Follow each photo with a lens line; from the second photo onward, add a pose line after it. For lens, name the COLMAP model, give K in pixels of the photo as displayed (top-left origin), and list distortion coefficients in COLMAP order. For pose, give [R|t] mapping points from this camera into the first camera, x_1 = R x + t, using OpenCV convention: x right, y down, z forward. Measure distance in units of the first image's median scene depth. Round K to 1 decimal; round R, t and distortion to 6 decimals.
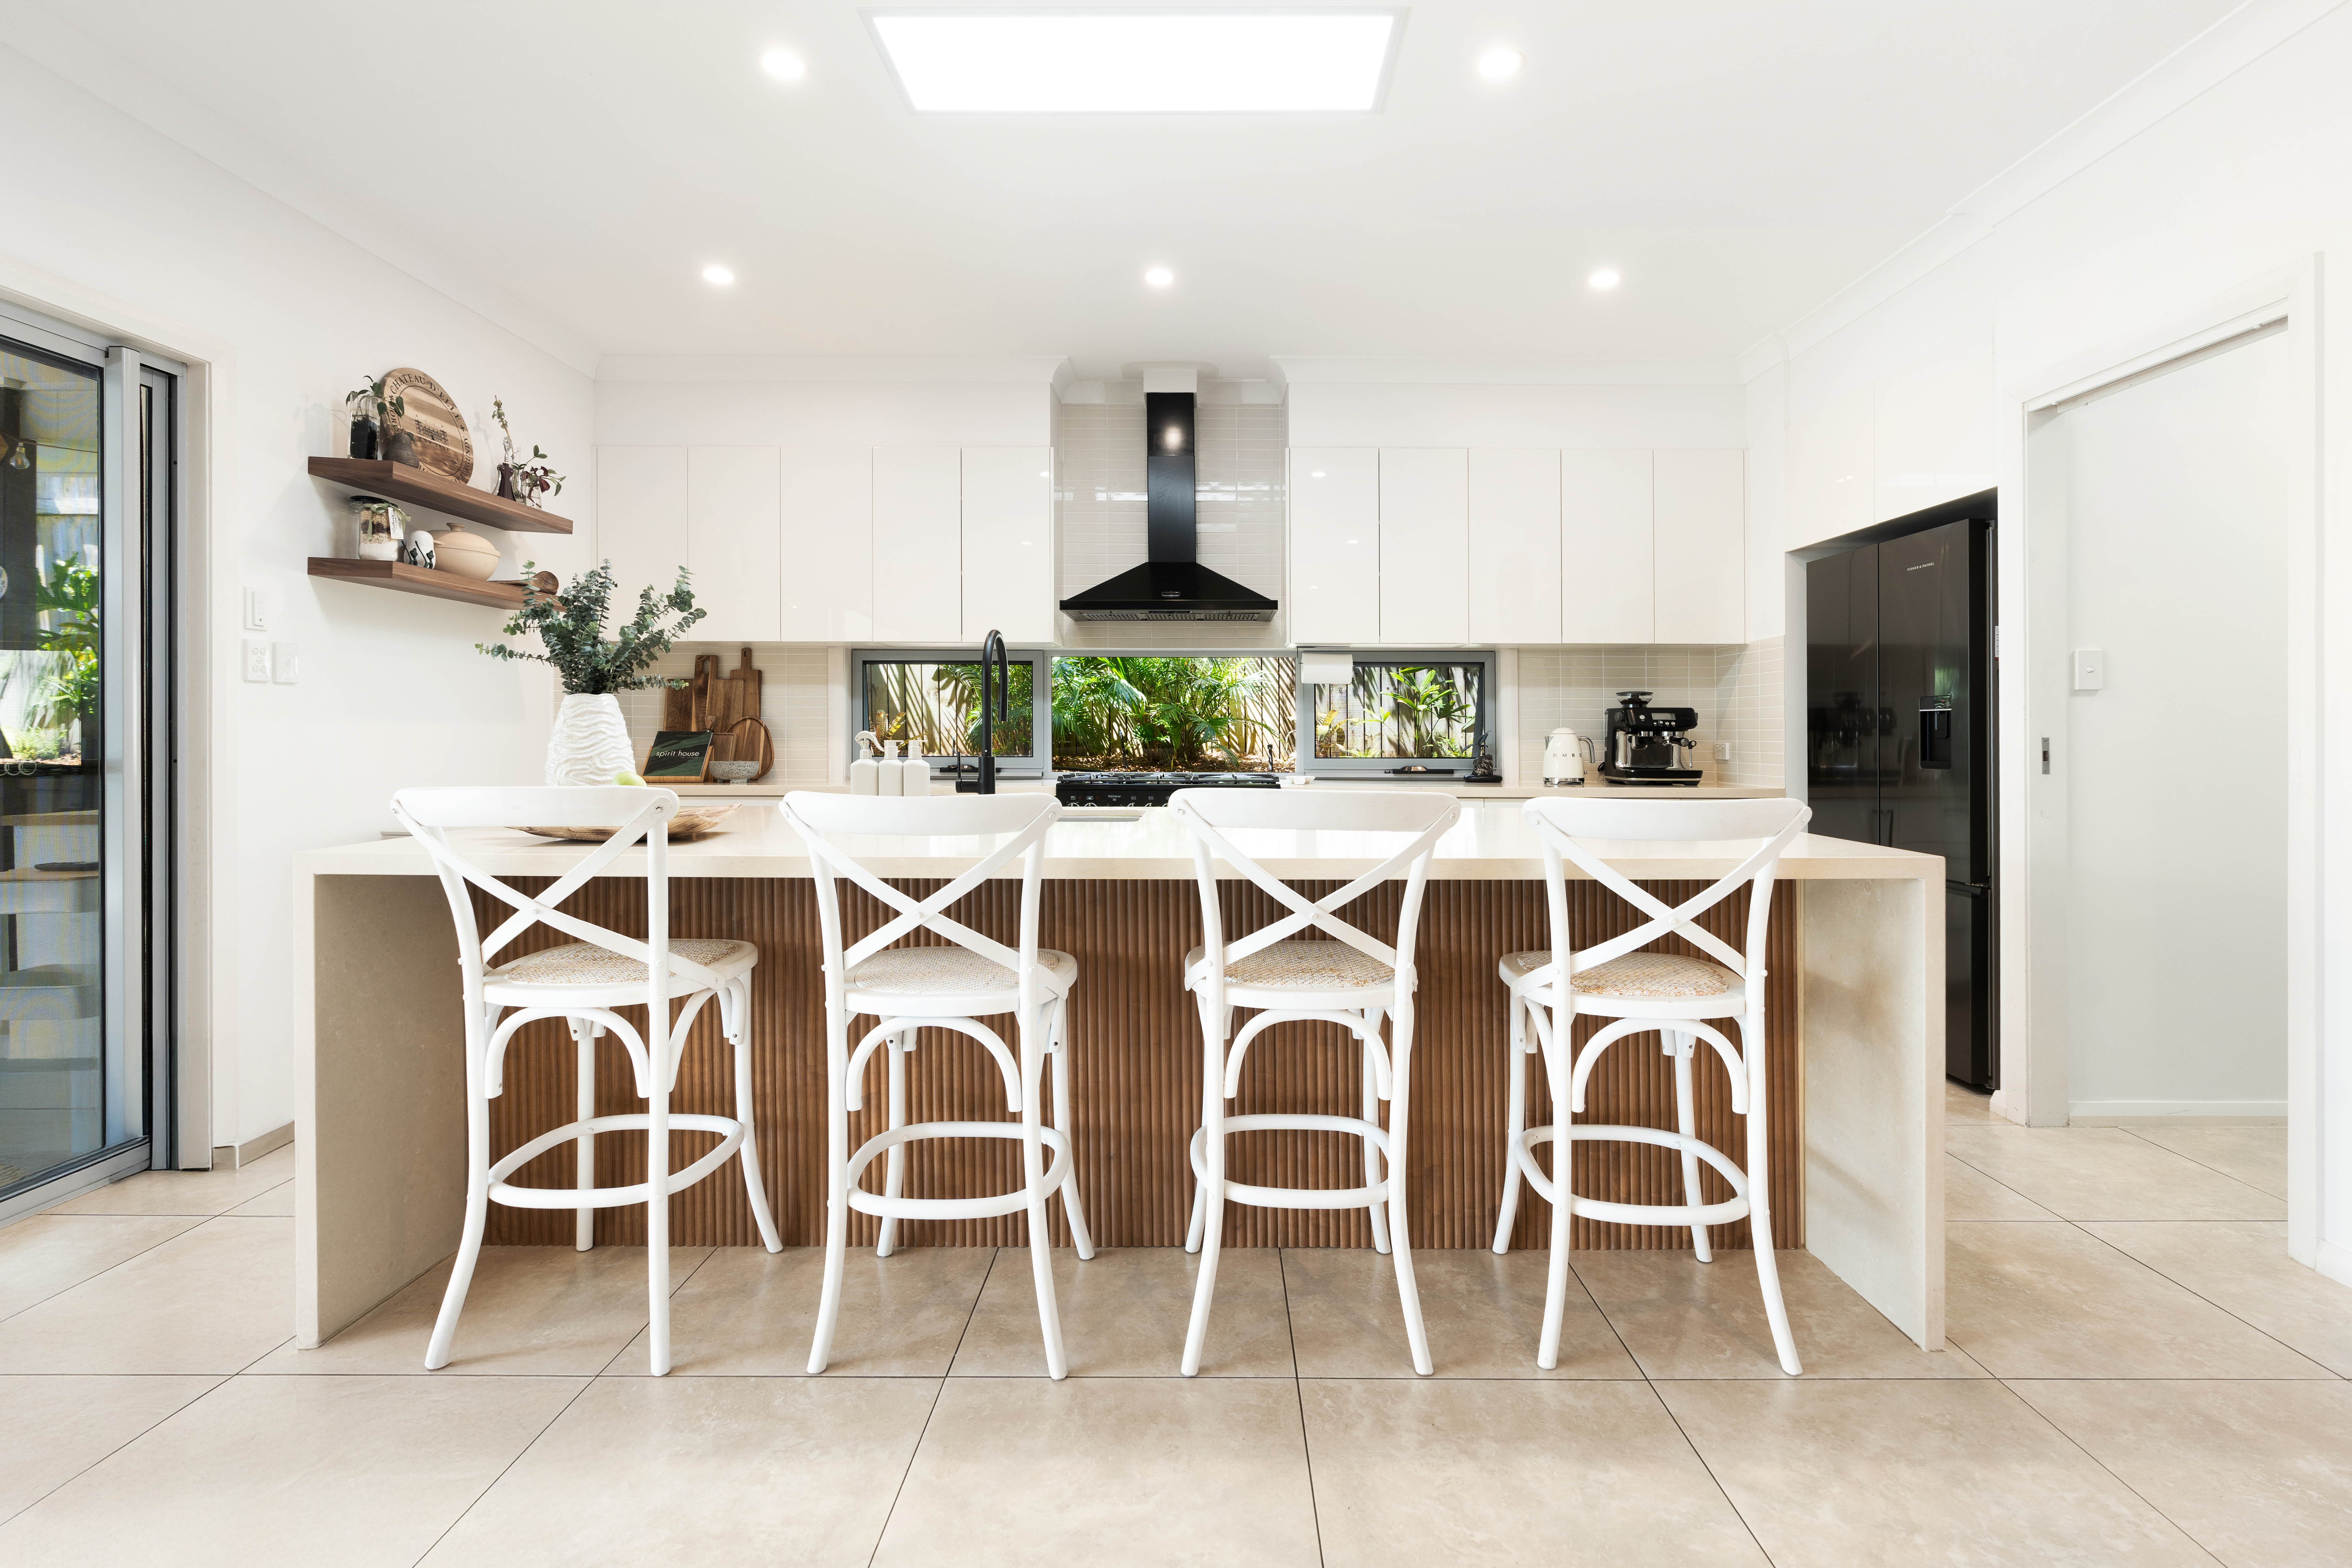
lens RADIAL K [[1065.9, 0, 1205.7], [0, 1065.9, 745.9], [0, 0, 1]] dist [-0.005095, 0.002017]
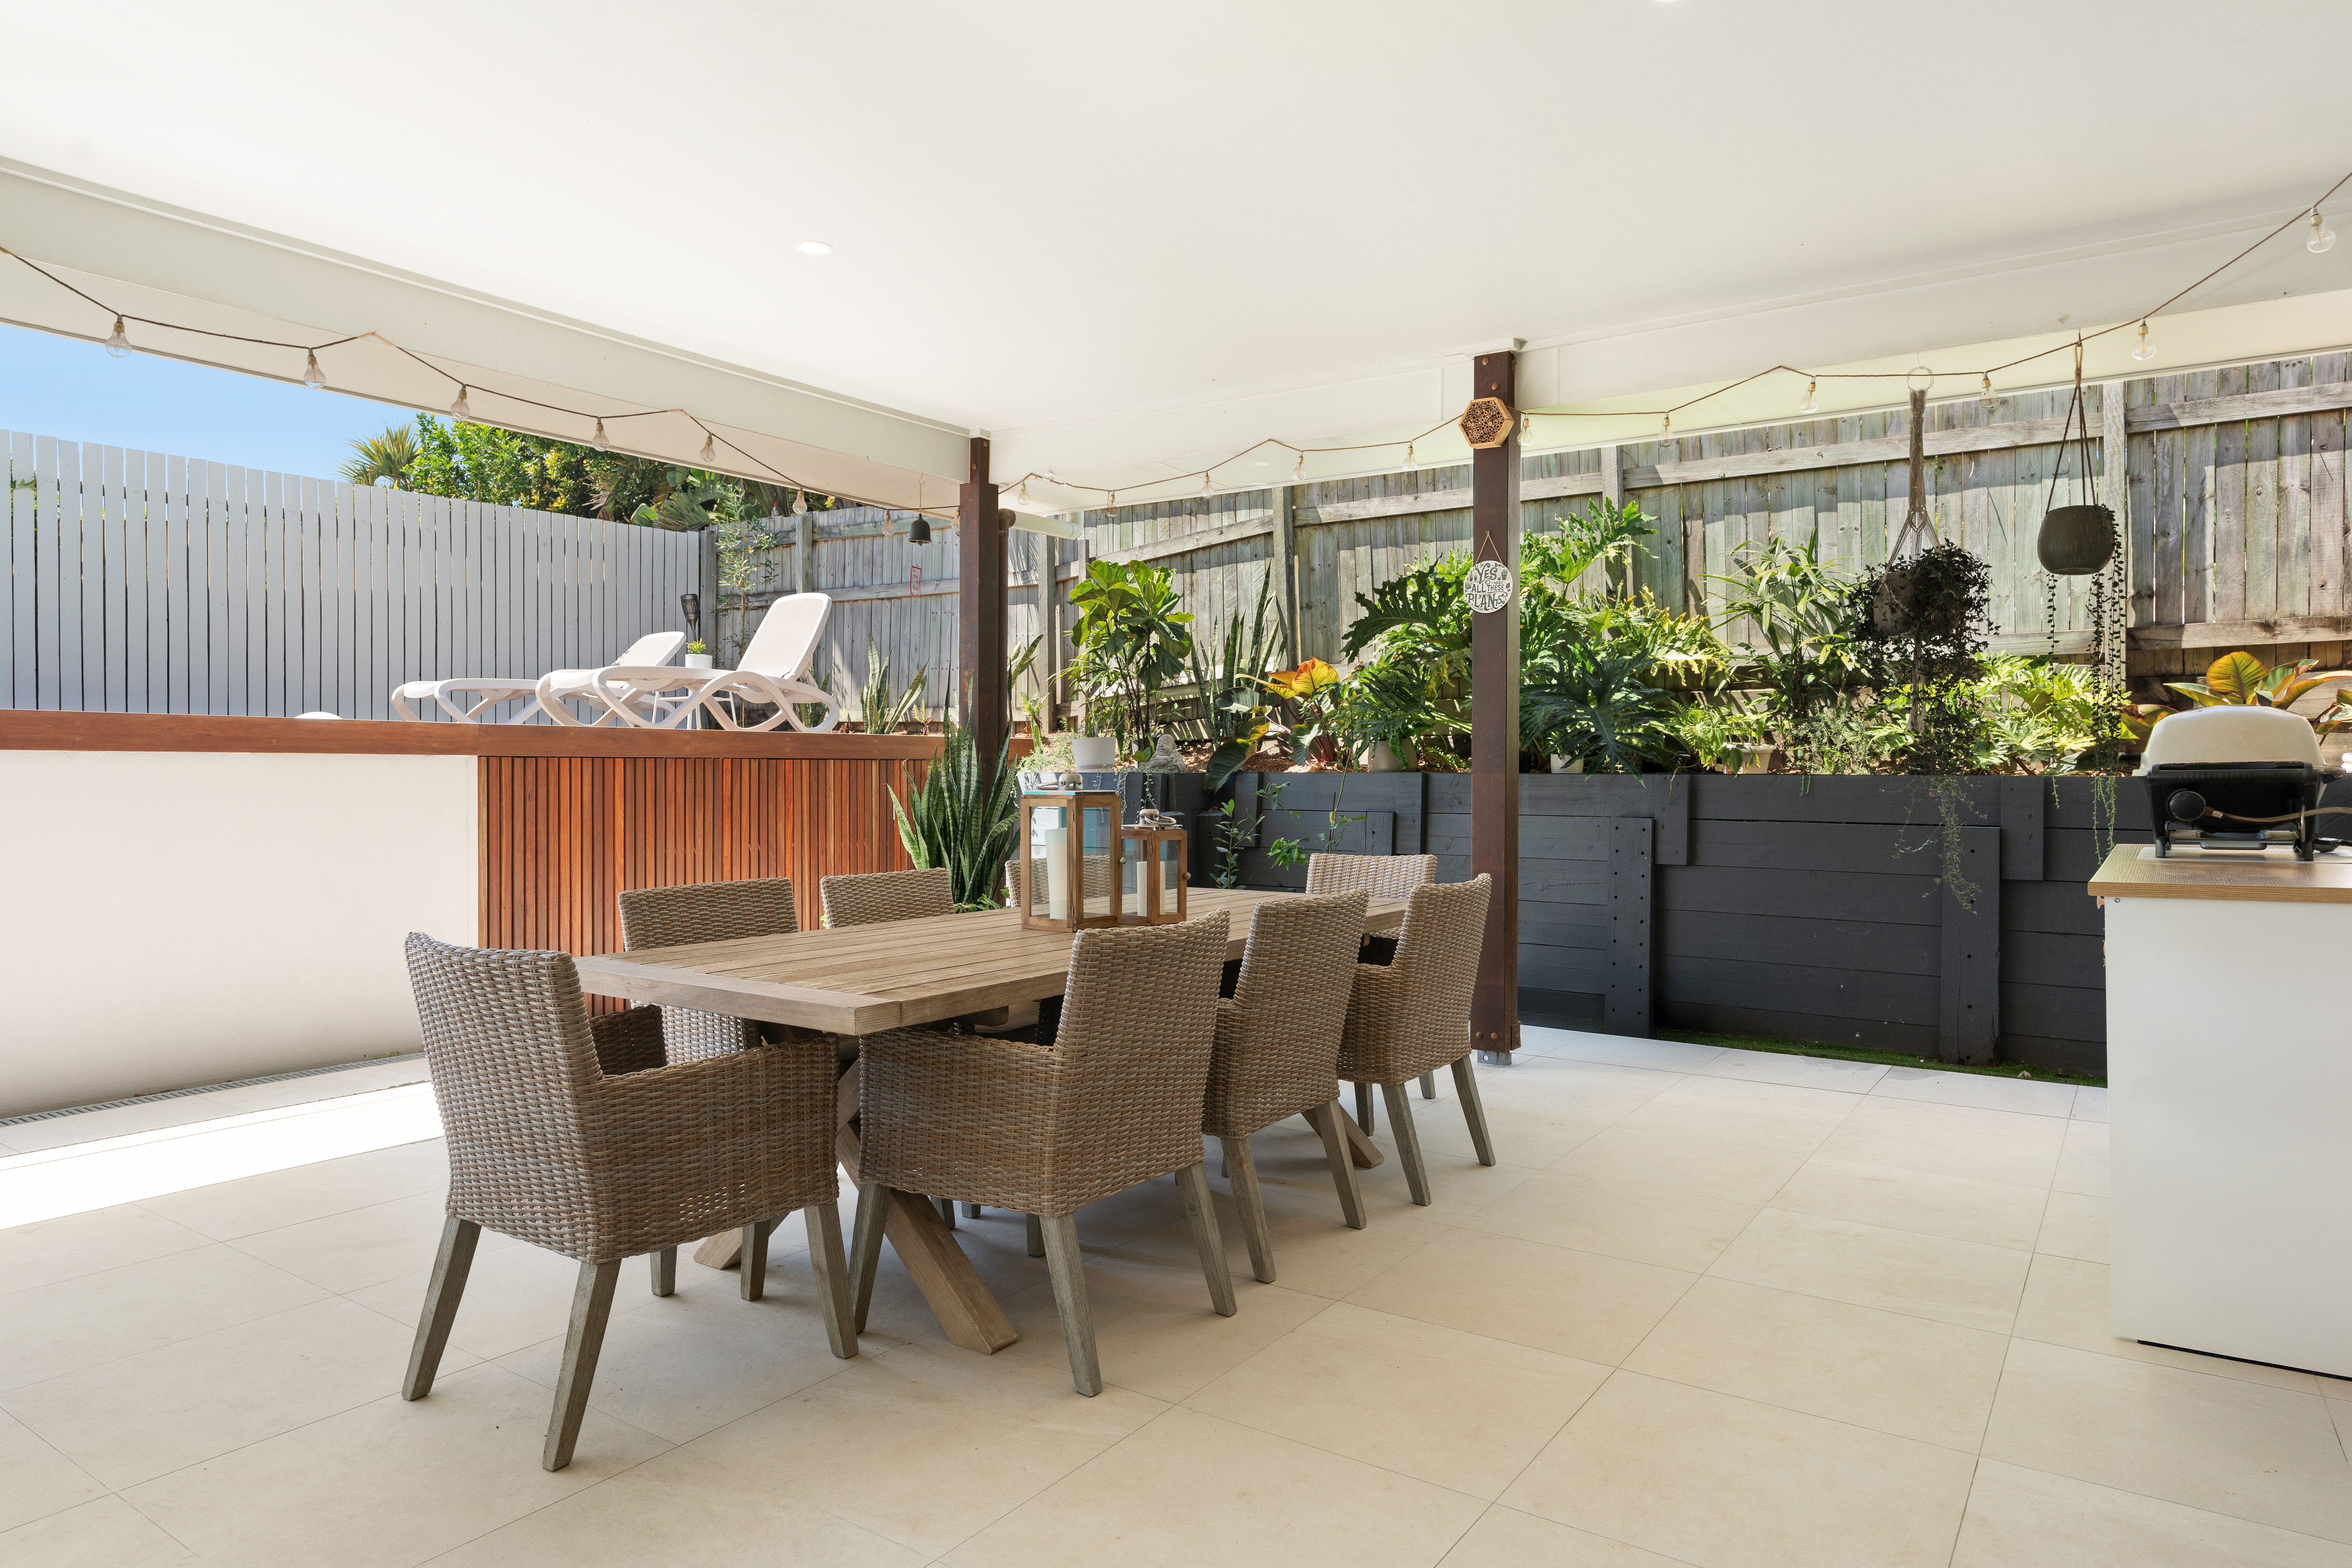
lens RADIAL K [[1406.6, 0, 1184.8], [0, 1406.6, 779.1], [0, 0, 1]] dist [0.005766, -0.000191]
pose [[0.825133, 0.004086, -0.564924, -0.957277], [-0.009607, 0.999931, -0.006800, 0.013130], [0.564857, 0.011039, 0.825115, -0.074991]]
